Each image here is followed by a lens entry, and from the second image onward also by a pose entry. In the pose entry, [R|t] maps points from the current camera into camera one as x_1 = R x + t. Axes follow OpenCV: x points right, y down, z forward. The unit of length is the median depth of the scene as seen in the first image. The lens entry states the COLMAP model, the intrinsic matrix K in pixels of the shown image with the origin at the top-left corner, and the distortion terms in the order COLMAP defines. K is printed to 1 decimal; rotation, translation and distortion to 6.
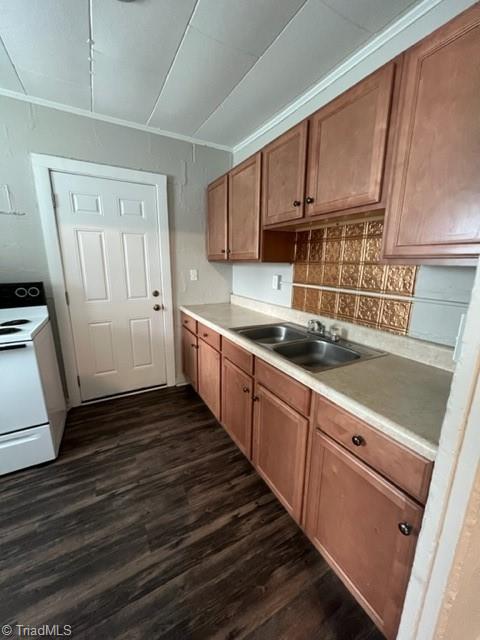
lens RADIAL K [[257.9, 0, 241.7], [0, 257.9, 318.0], [0, 0, 1]] dist [-0.000920, -0.000189]
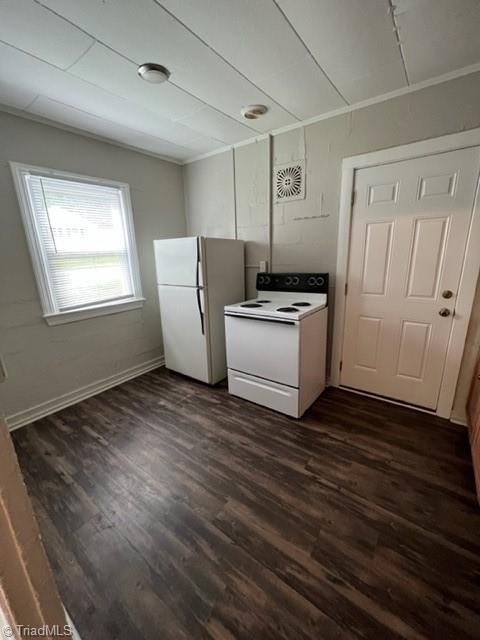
lens RADIAL K [[257.9, 0, 241.7], [0, 257.9, 318.0], [0, 0, 1]] dist [-0.000920, -0.000189]
pose [[0.410067, 0.199963, -0.889865, 0.149855], [-0.163922, 0.975941, 0.143766, -0.048595], [0.897204, 0.086915, 0.432980, 0.170679]]
